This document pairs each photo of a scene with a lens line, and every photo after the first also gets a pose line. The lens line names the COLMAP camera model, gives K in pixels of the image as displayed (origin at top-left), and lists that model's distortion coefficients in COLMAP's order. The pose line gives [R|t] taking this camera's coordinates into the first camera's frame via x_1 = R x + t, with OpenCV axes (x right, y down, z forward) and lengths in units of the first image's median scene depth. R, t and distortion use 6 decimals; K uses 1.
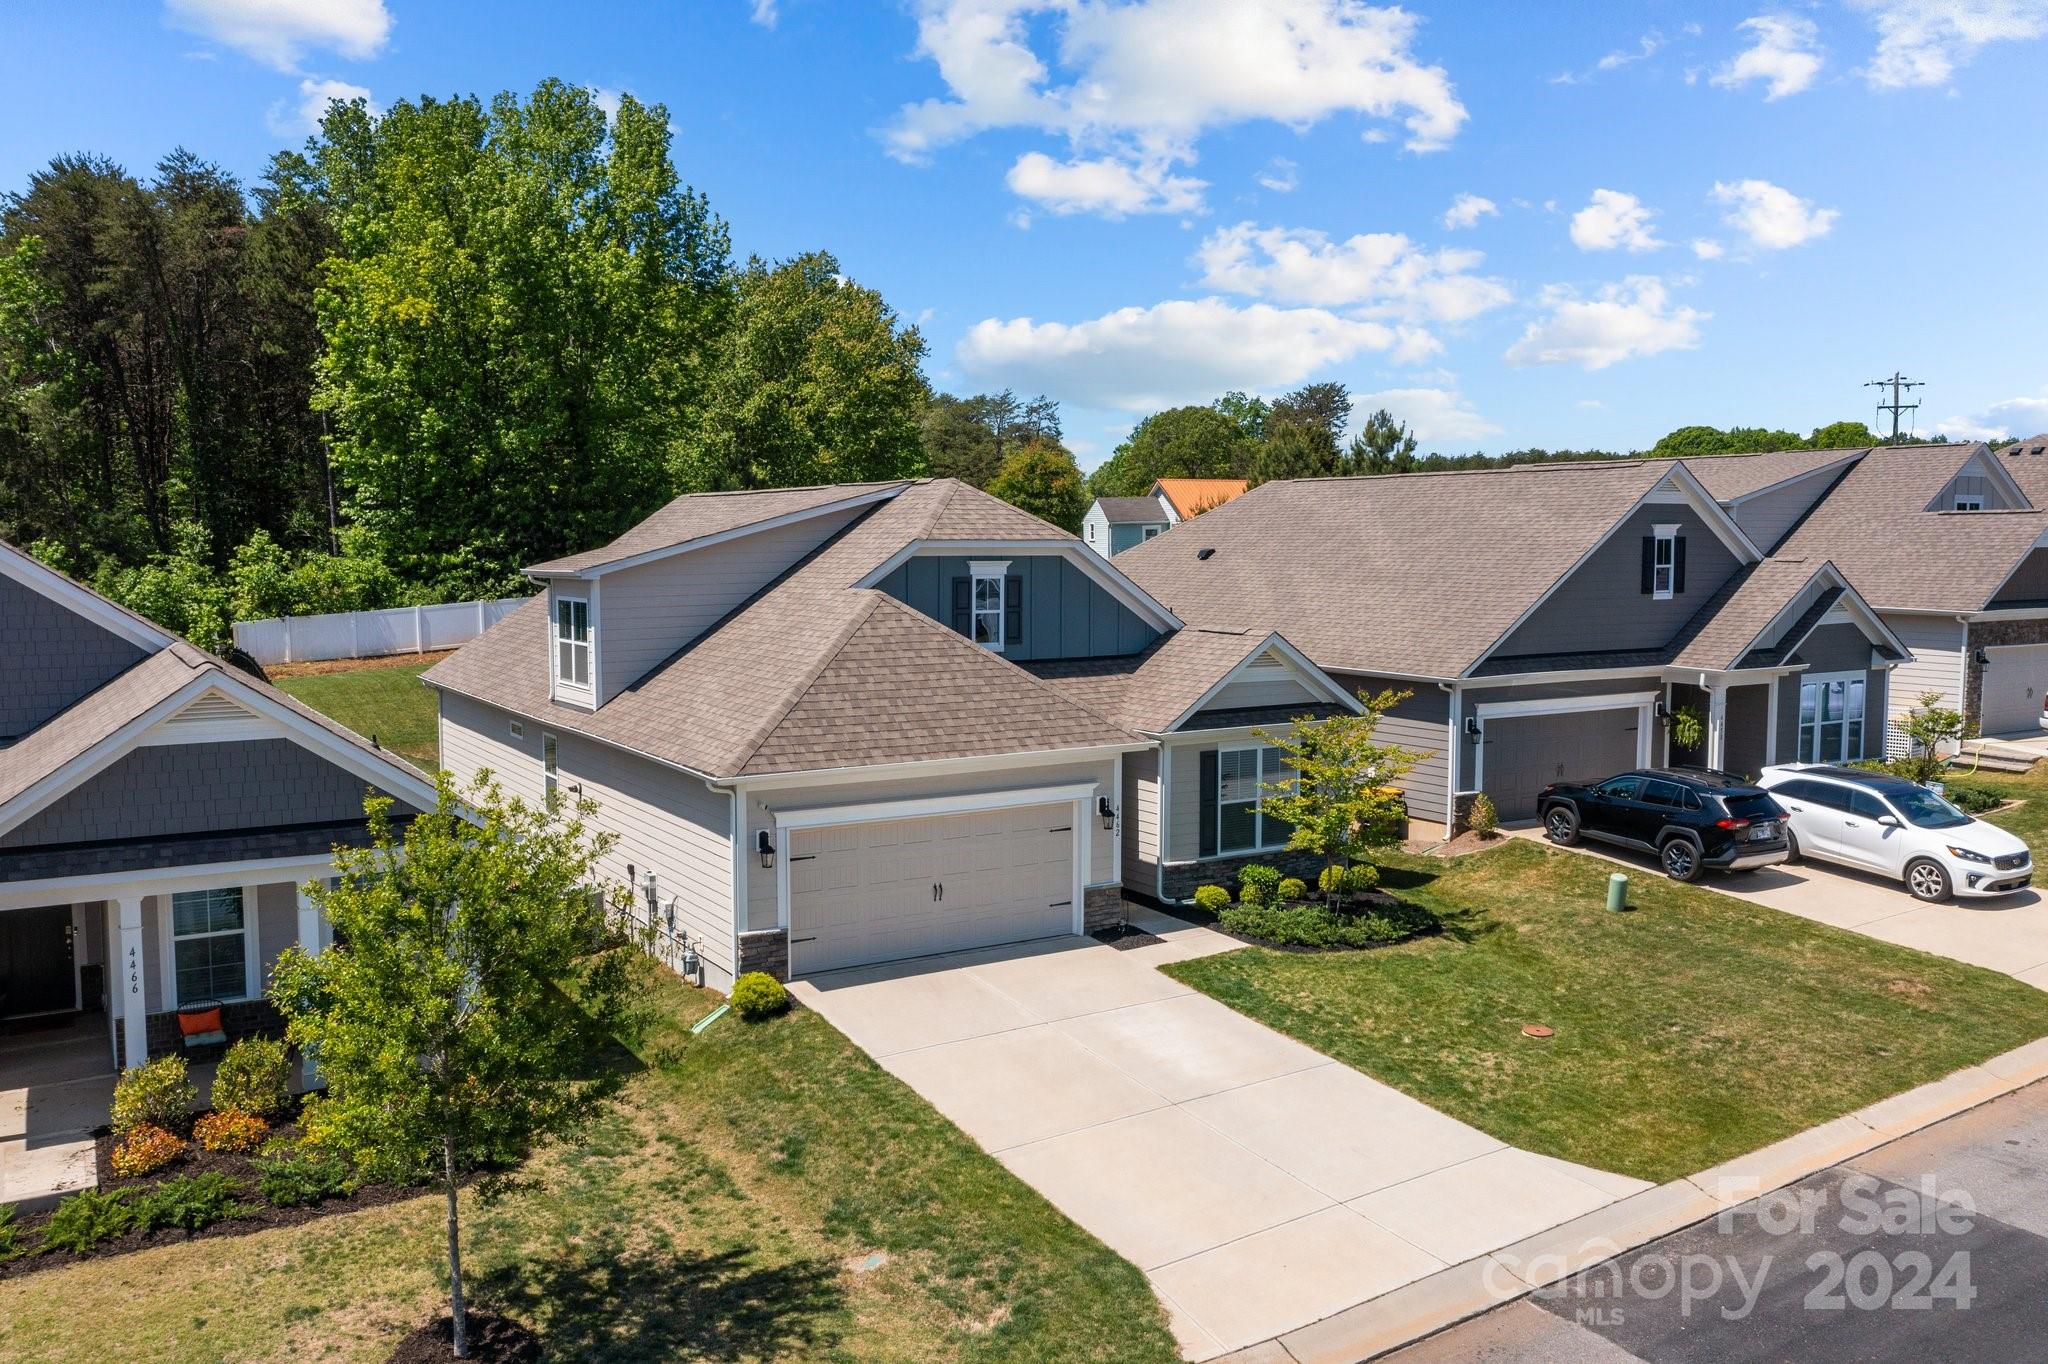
lens RADIAL K [[1619.9, 0, 1024.0], [0, 1619.9, 682.0], [0, 0, 1]] dist [0.000678, 0.001592]
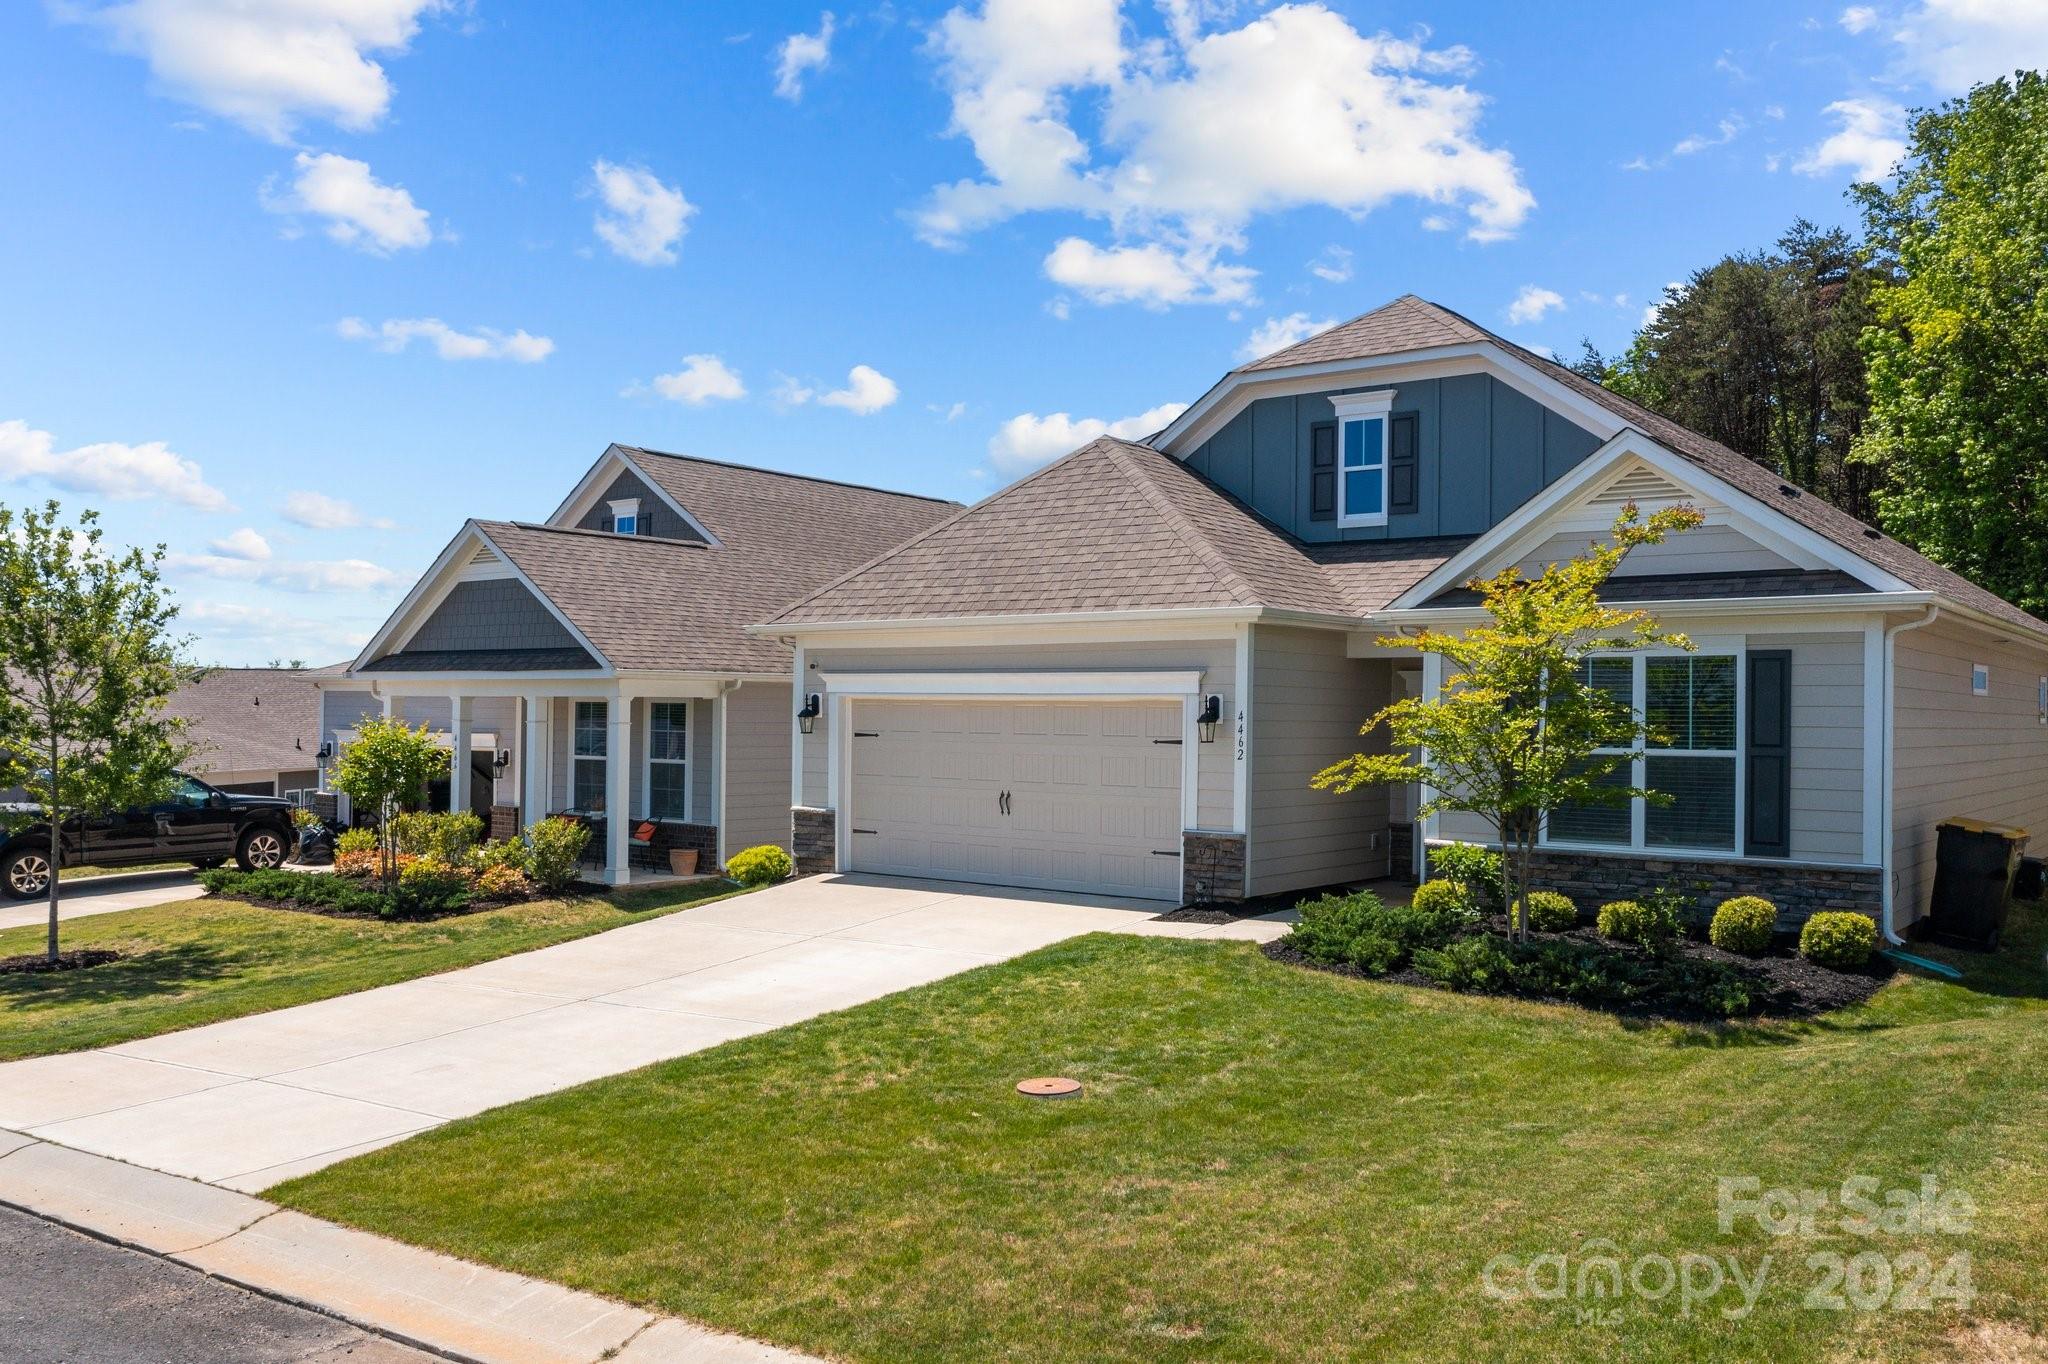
lens RADIAL K [[1657.1, 0, 1024.0], [0, 1657.1, 682.0], [0, 0, 1]] dist [0.005782, 0.006964]
pose [[0.360307, -0.013390, -0.932738, 0.643742], [-0.093522, 0.994341, -0.050401, 0.106443], [0.928134, 0.105391, 0.357016, 0.688803]]
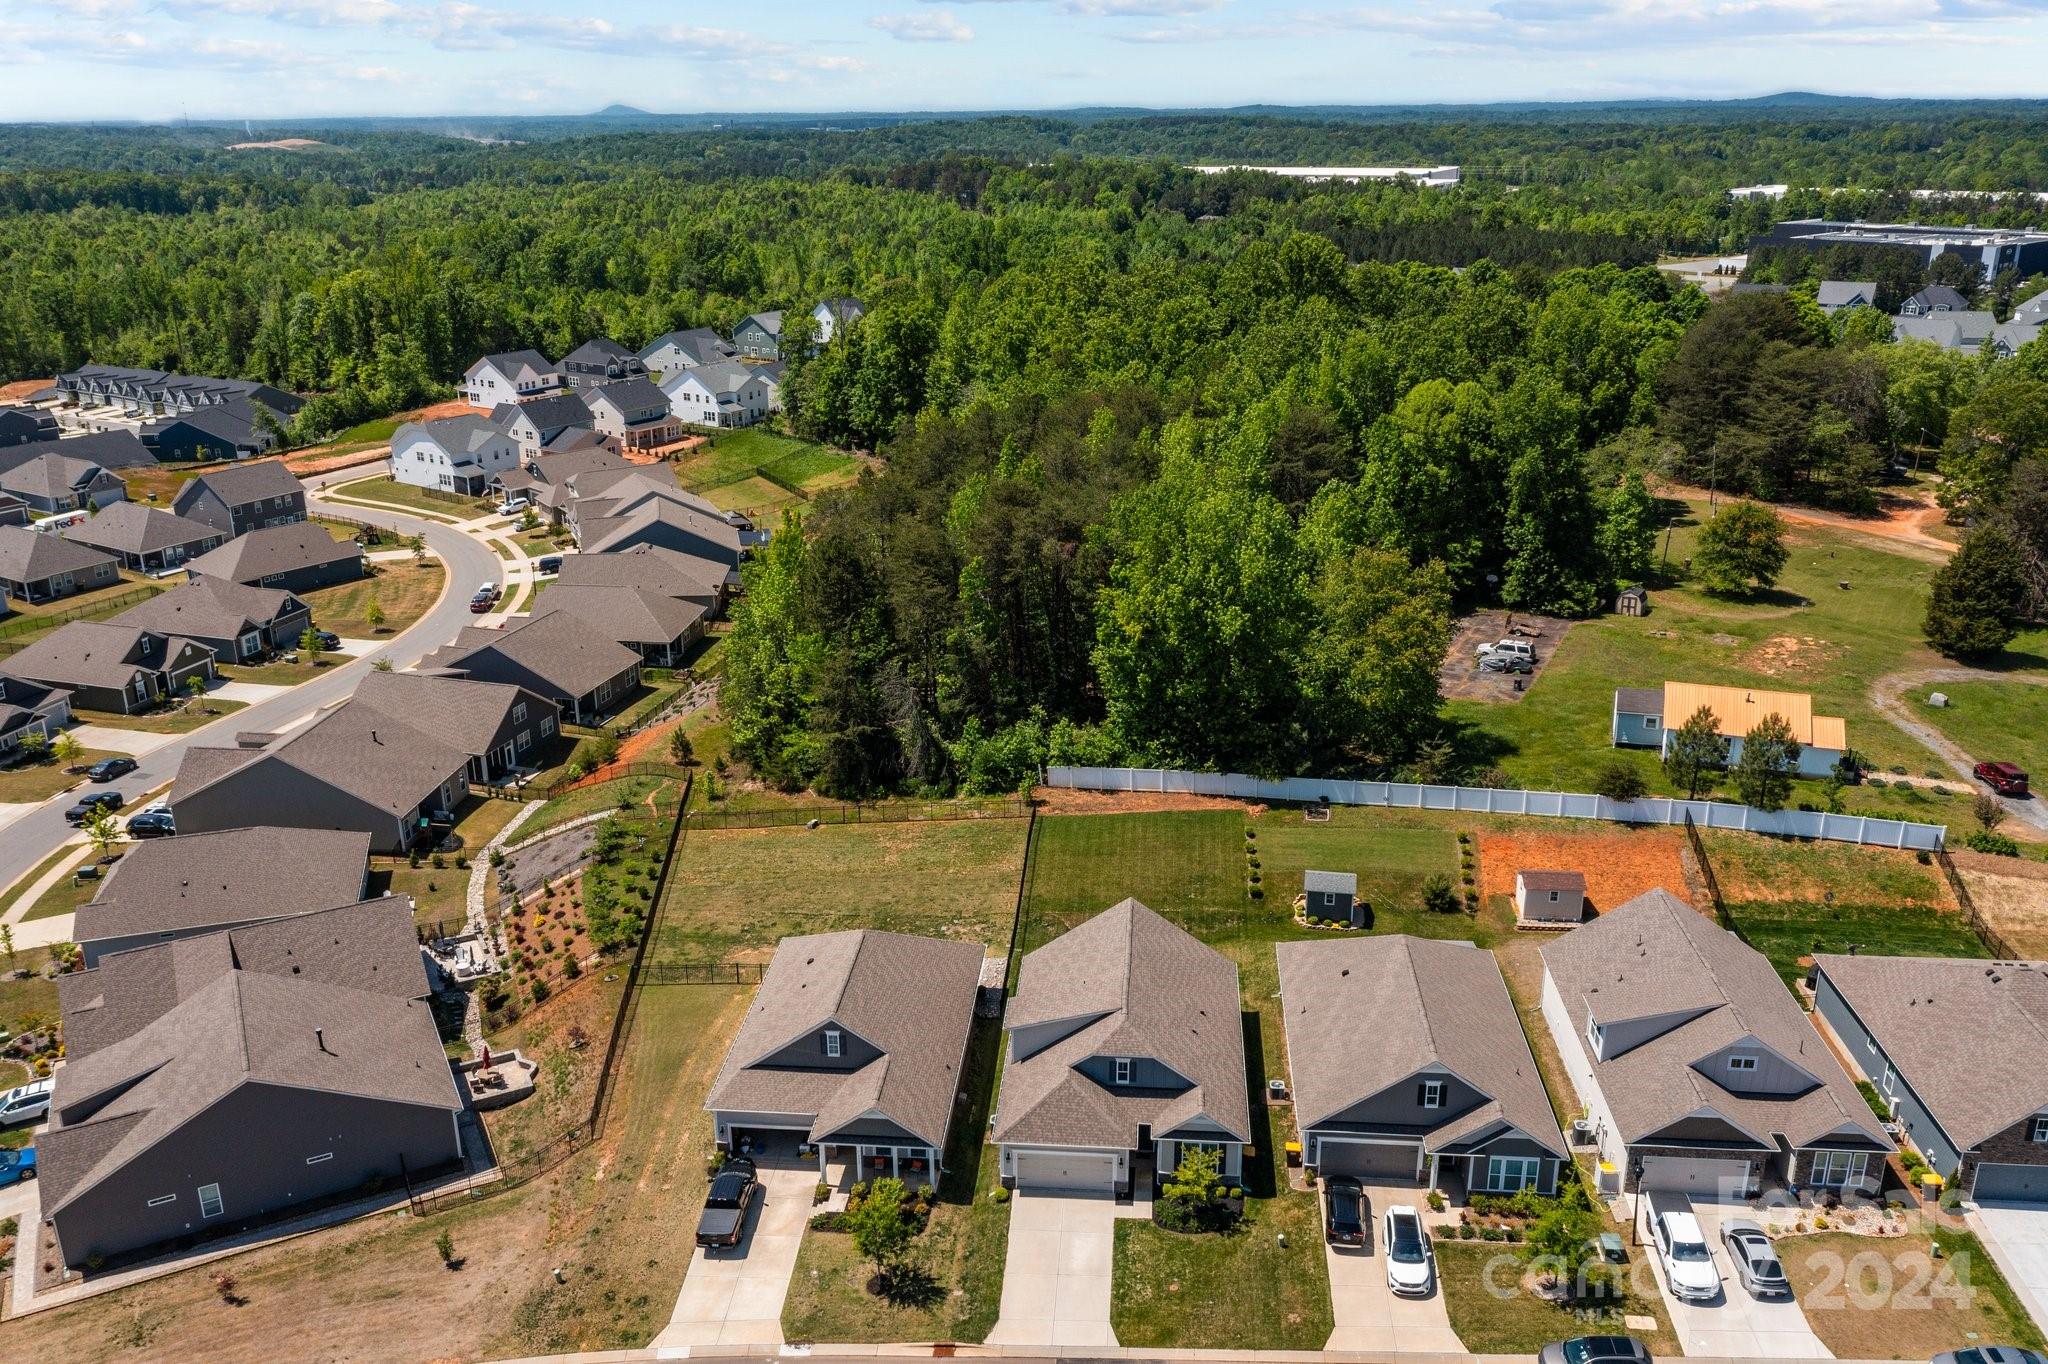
lens RADIAL K [[1619.9, 0, 1024.0], [0, 1619.9, 682.0], [0, 0, 1]] dist [0.000678, 0.001592]
pose [[0.802215, 0.192136, -0.565274, 1.528580], [-0.044188, 0.963313, 0.264719, -1.679379], [0.595398, -0.187383, 0.781274, -1.448110]]
